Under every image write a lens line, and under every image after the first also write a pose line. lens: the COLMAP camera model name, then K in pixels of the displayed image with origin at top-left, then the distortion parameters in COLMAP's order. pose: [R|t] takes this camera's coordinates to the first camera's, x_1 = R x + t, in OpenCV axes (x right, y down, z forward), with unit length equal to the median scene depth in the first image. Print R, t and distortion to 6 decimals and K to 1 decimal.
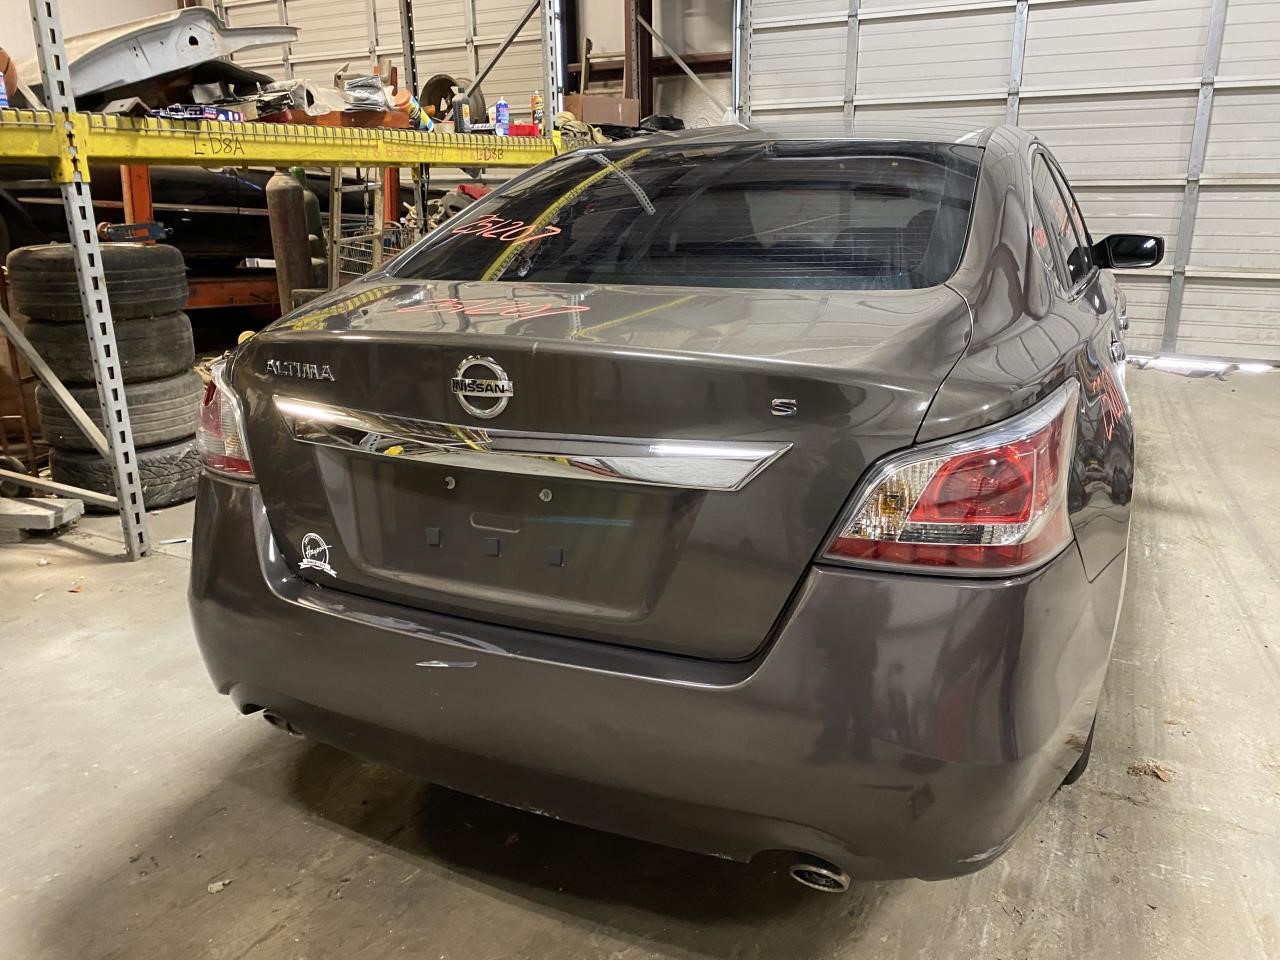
lens RADIAL K [[969.2, 0, 640.0], [0, 969.2, 480.0], [0, 0, 1]] dist [0.012848, -0.004373]
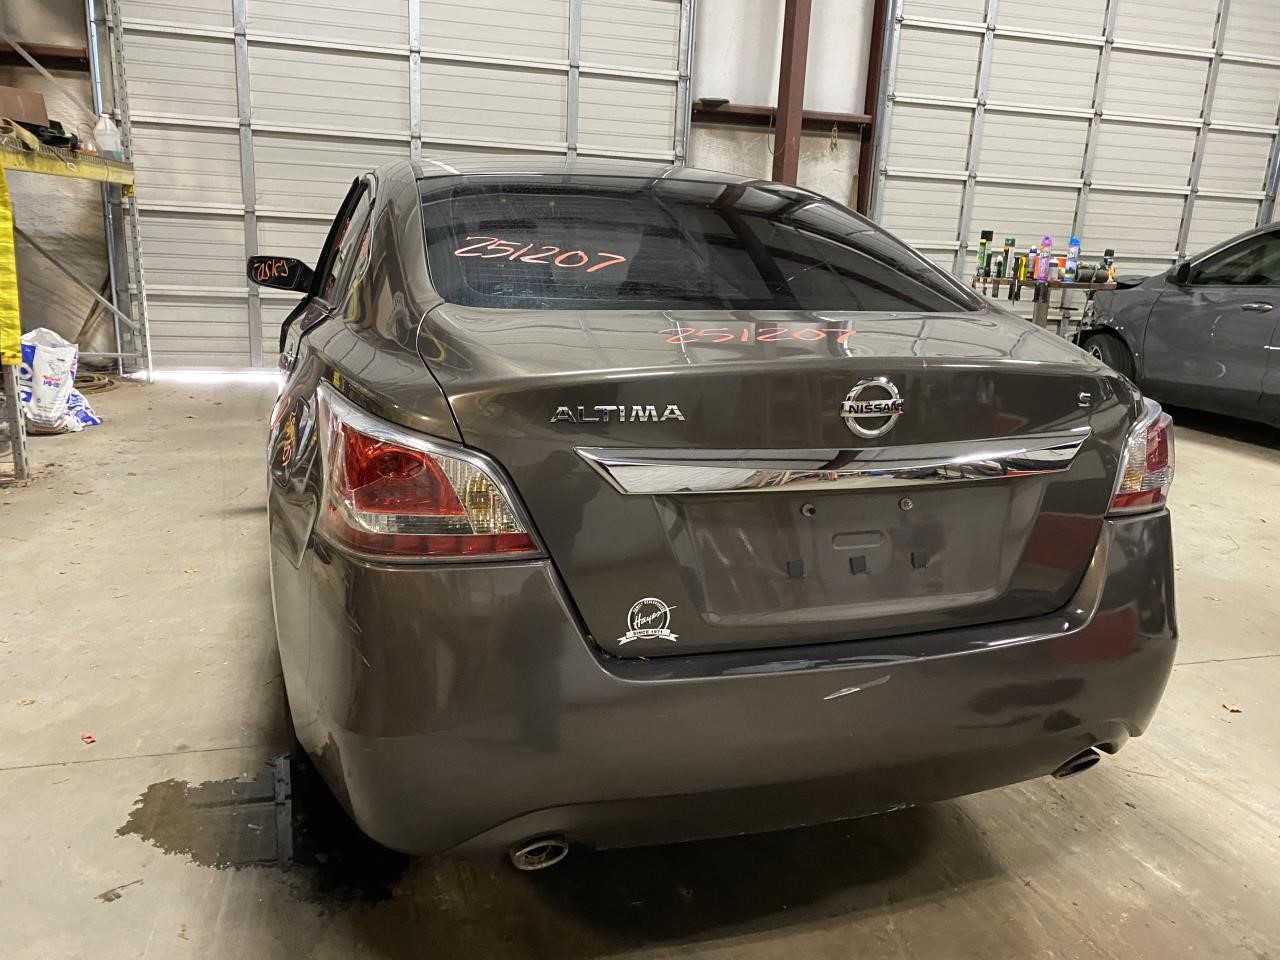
lens RADIAL K [[969.2, 0, 640.0], [0, 969.2, 480.0], [0, 0, 1]] dist [0.012848, -0.004373]
pose [[0.724172, -0.127373, 0.677755, -0.316596], [0.149774, 0.988386, 0.025719, -0.024926], [-0.673159, 0.082886, 0.734838, 0.125743]]
